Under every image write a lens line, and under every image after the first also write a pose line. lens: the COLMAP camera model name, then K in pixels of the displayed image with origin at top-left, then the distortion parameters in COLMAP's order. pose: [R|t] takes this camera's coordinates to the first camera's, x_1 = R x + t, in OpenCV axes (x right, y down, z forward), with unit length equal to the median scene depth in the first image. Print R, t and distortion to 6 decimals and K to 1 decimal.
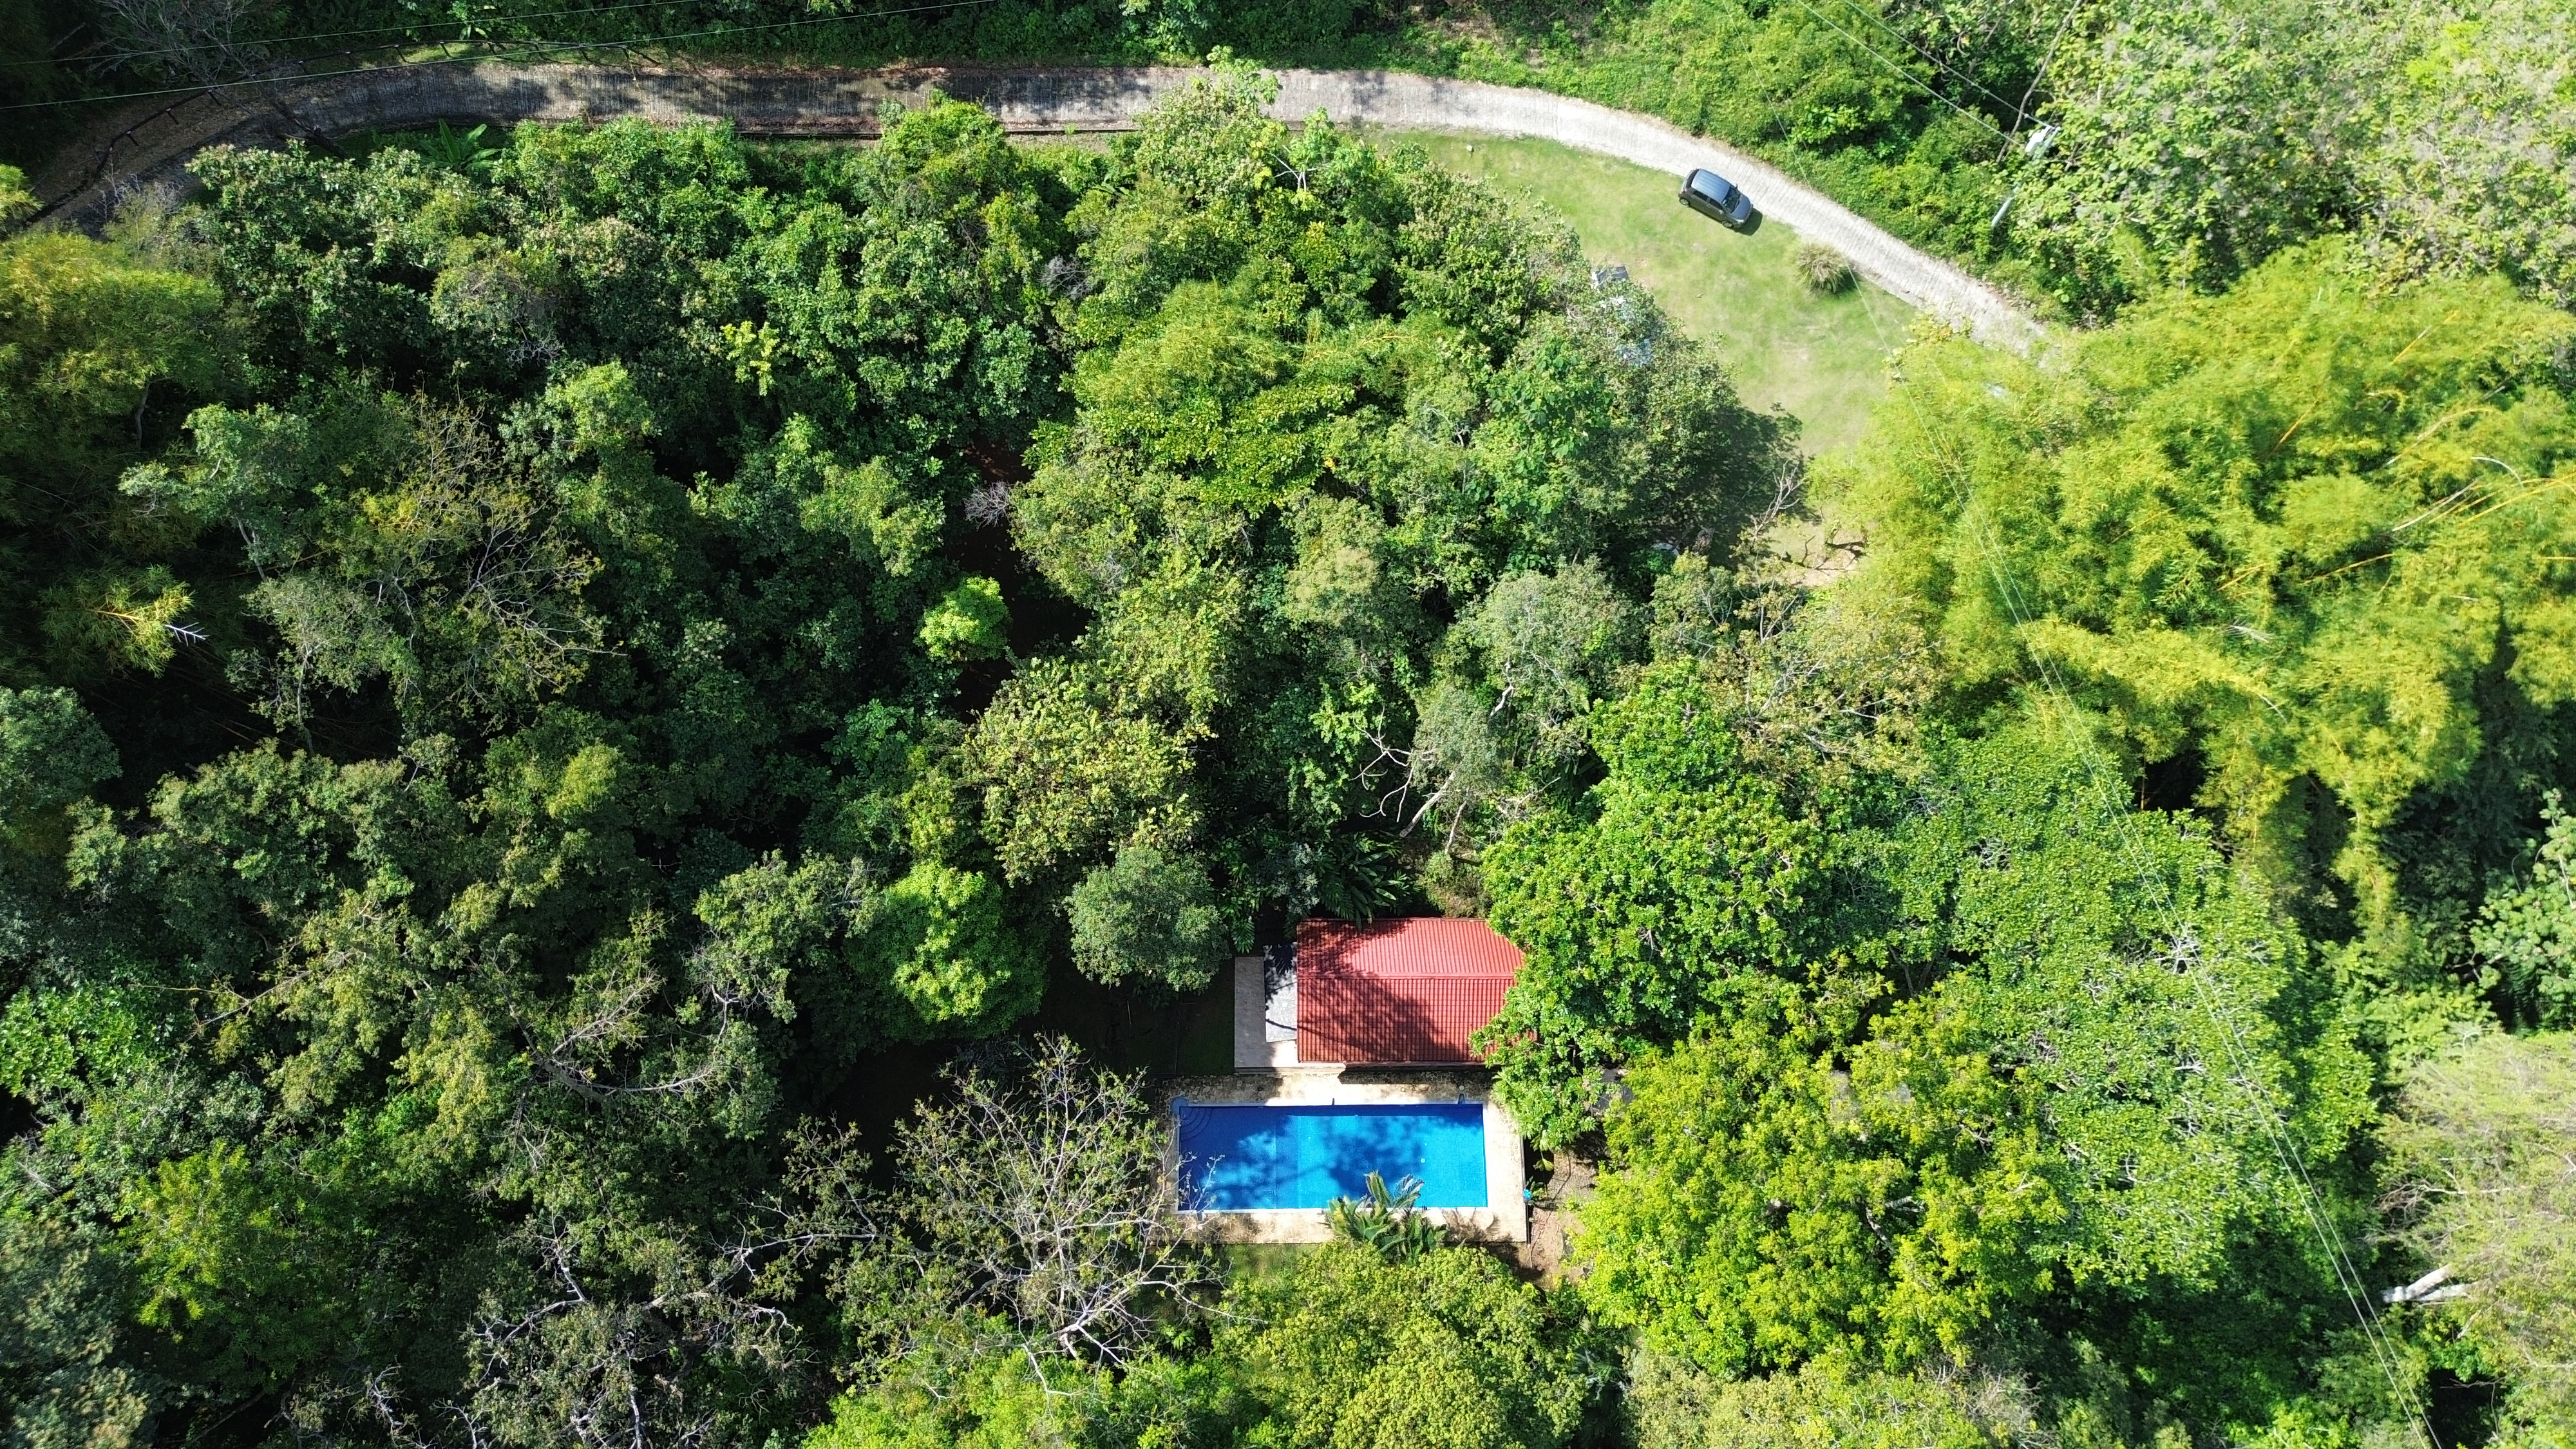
lens RADIAL K [[1841.3, 0, 1271.9], [0, 1841.3, 716.3], [0, 0, 1]] dist [0.212238, -0.617884]
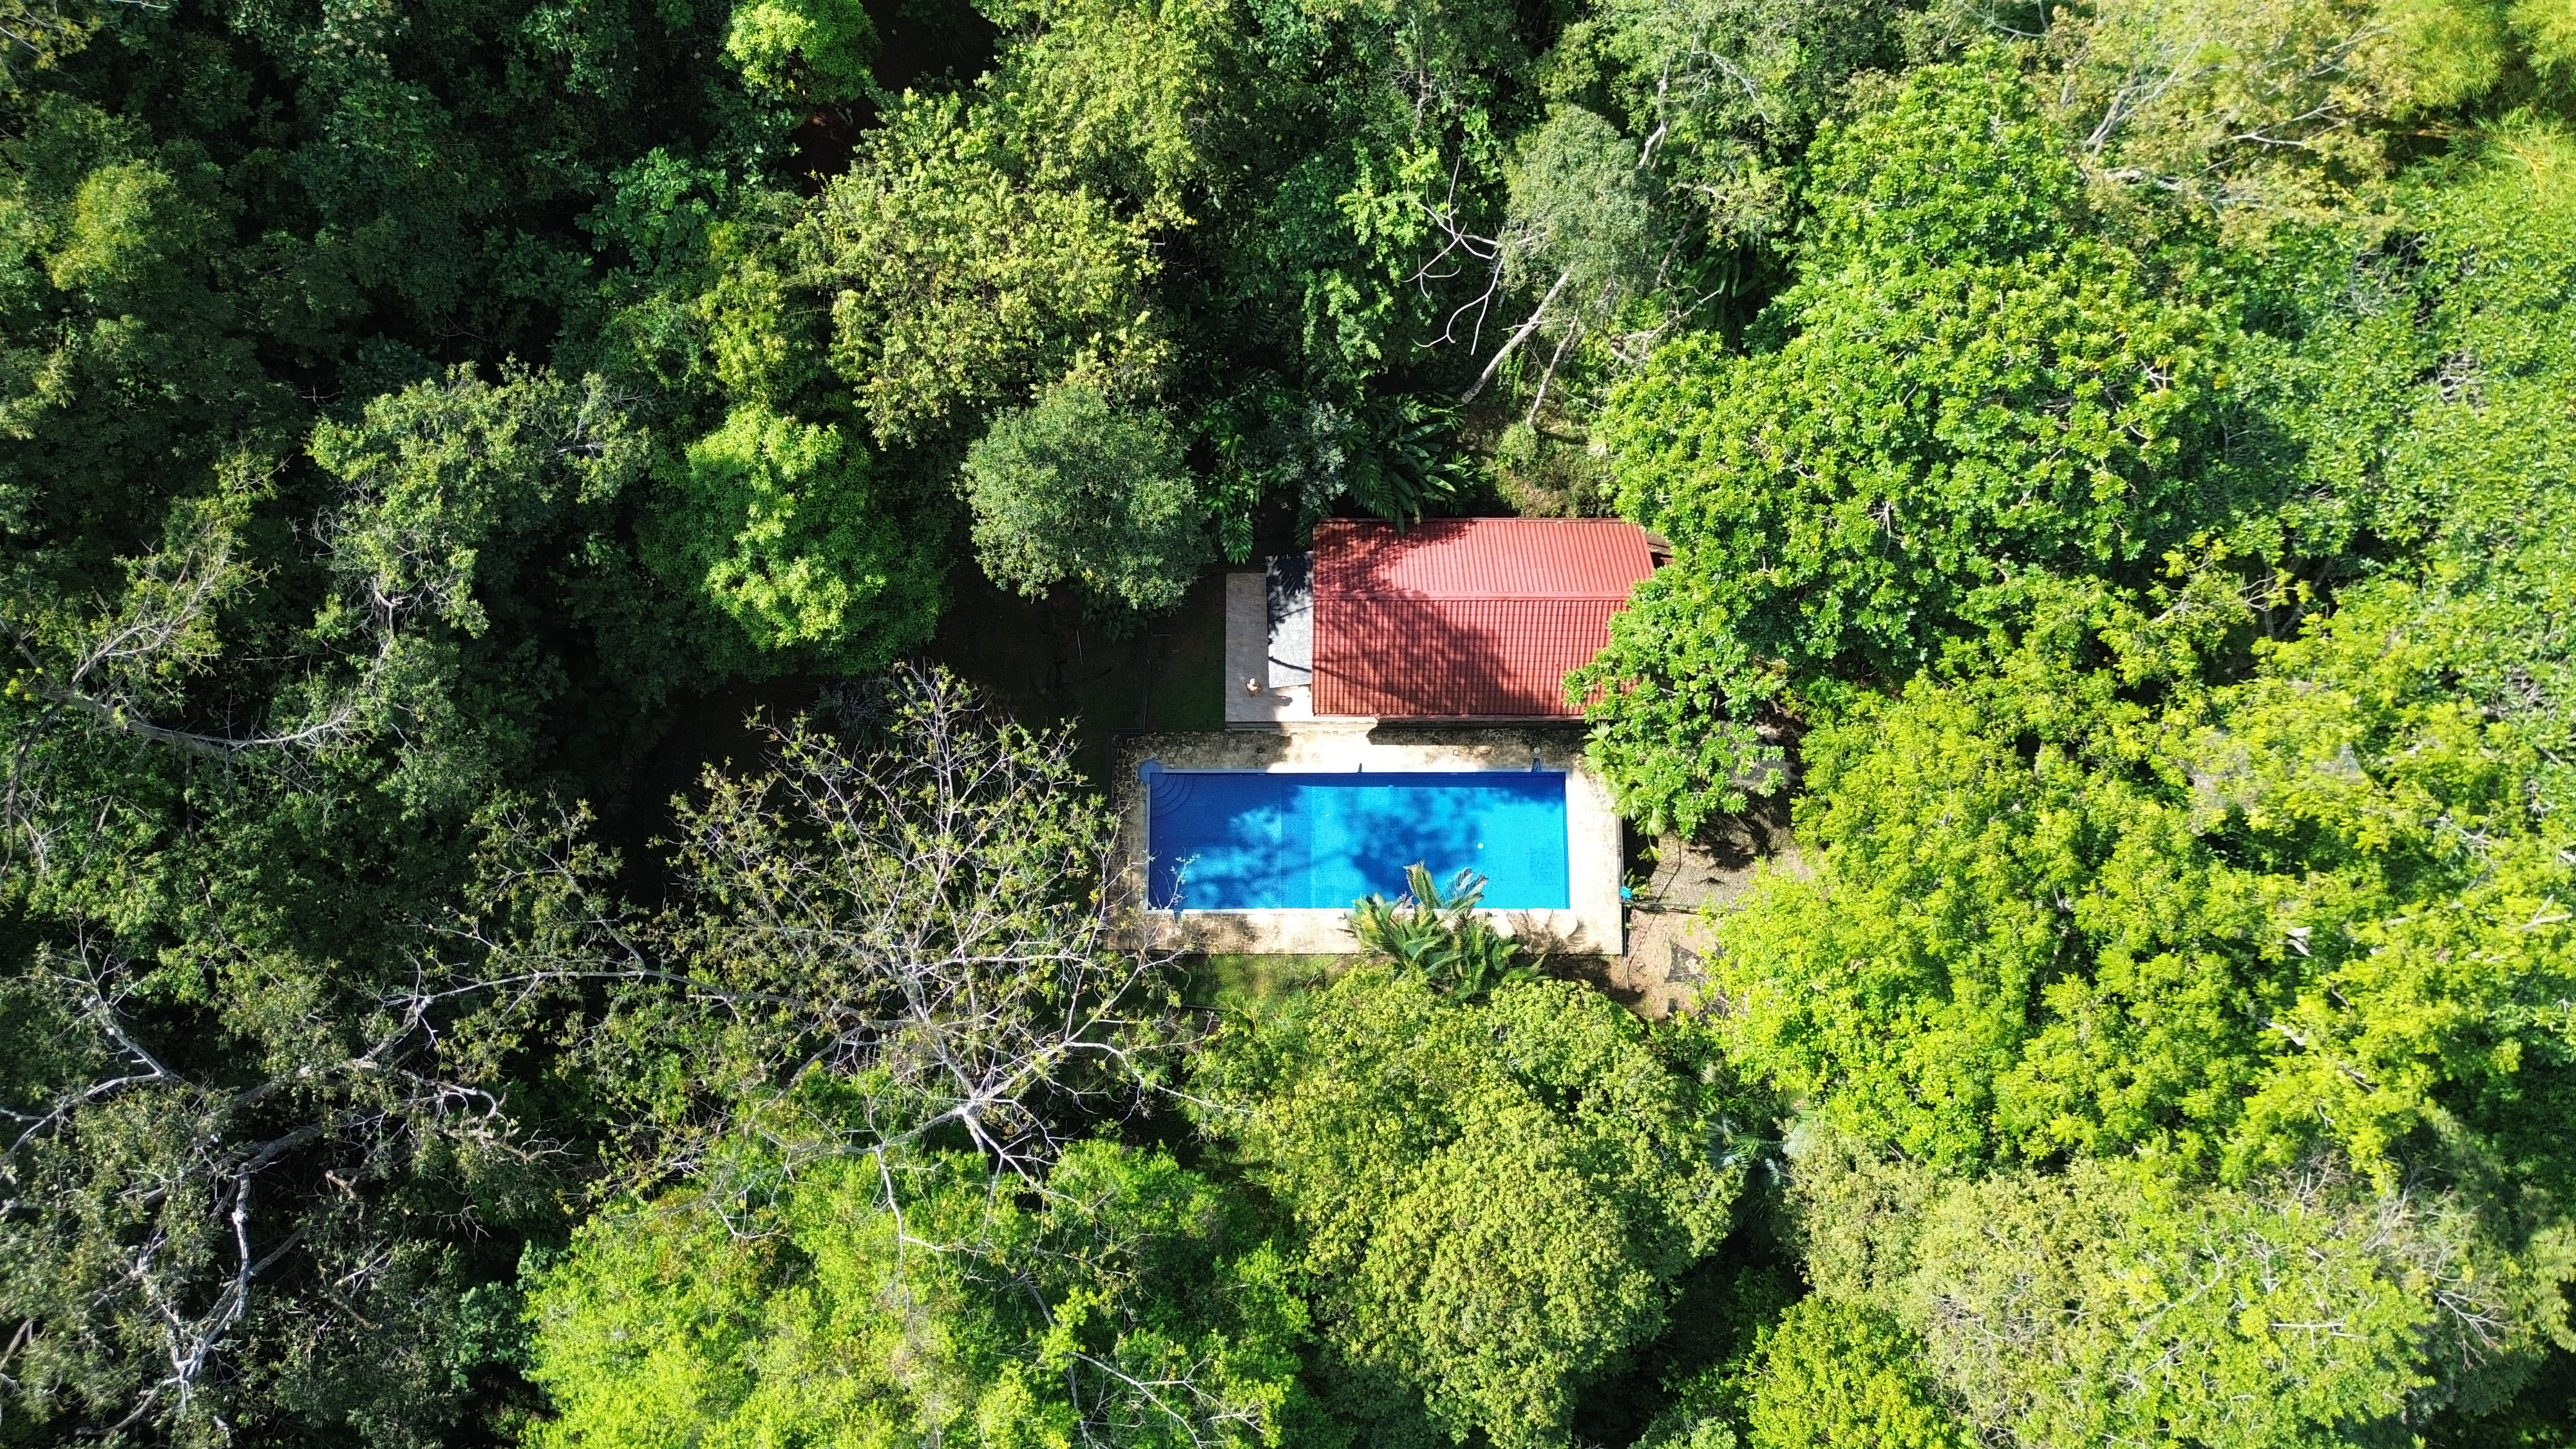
lens RADIAL K [[1758.4, 0, 1220.8], [0, 1758.4, 665.4], [0, 0, 1]] dist [0.066102, -0.066464]
pose [[0.999472, 0.006238, -0.031901, 0.000147], [-0.001320, 0.988395, 0.151898, 0.074750], [0.032478, -0.151776, 0.987881, 0.383575]]
